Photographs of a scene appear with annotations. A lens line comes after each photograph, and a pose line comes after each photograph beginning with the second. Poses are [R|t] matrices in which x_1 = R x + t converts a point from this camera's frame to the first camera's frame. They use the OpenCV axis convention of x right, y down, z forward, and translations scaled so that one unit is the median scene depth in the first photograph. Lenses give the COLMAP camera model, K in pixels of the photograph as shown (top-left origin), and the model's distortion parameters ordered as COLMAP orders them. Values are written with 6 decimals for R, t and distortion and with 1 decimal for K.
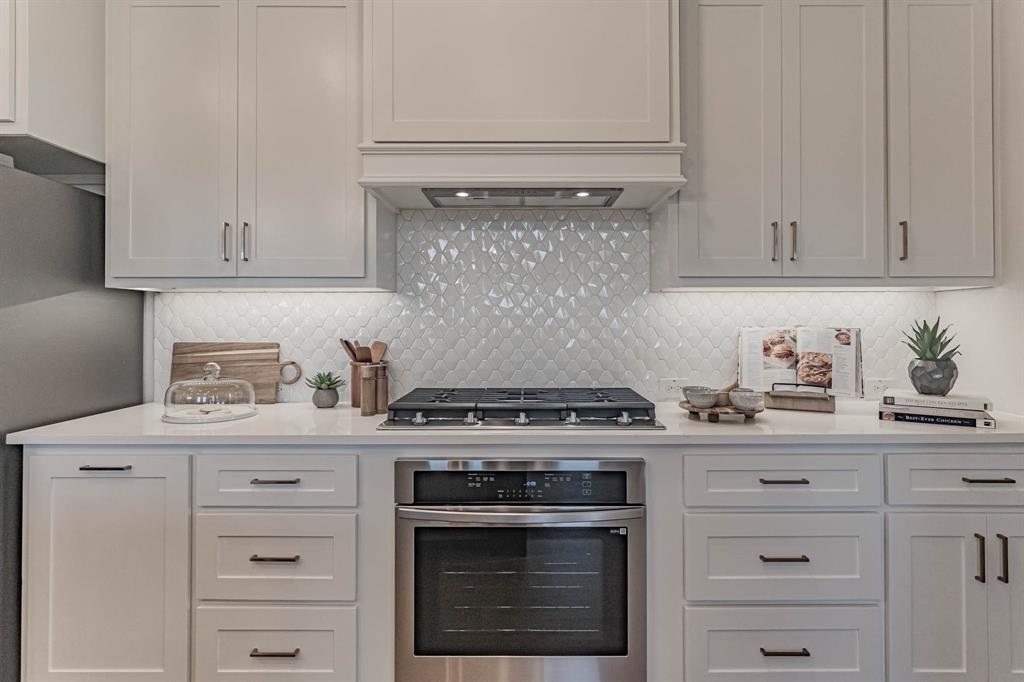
lens RADIAL K [[534.1, 0, 525.5], [0, 534.1, 323.9], [0, 0, 1]] dist [-0.003128, 0.001742]
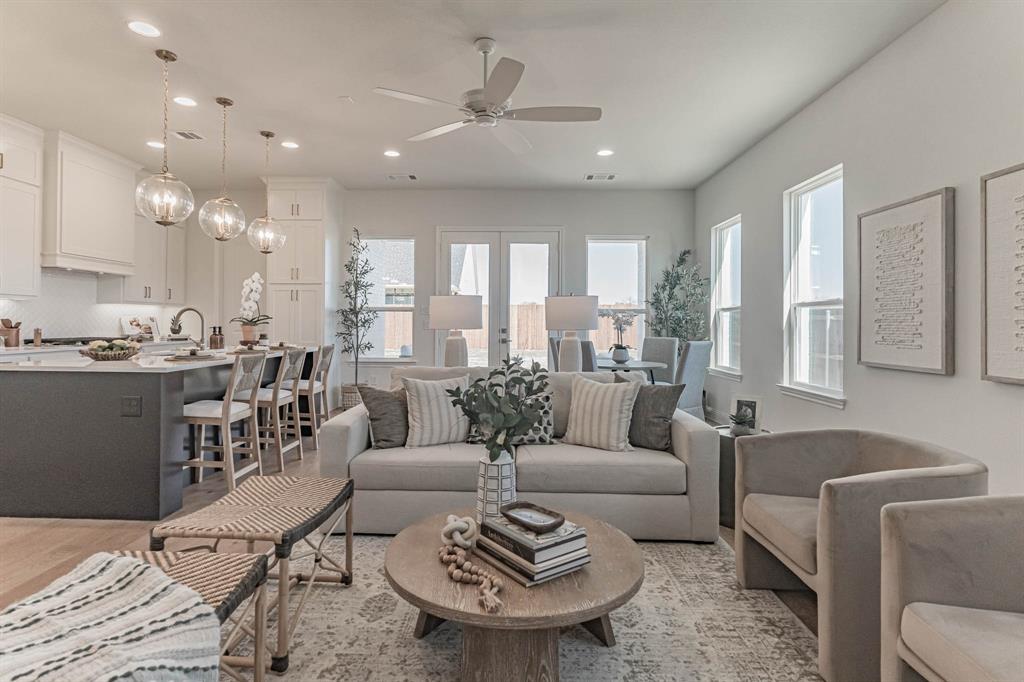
lens RADIAL K [[534.1, 0, 511.2], [0, 534.1, 332.8], [0, 0, 1]] dist [-0.003128, 0.001742]
pose [[-0.000318, -0.015624, 0.999878, -3.003117], [-0.013033, 0.999793, 0.015619, 0.026281], [-0.999915, -0.013027, -0.000522, -1.401264]]
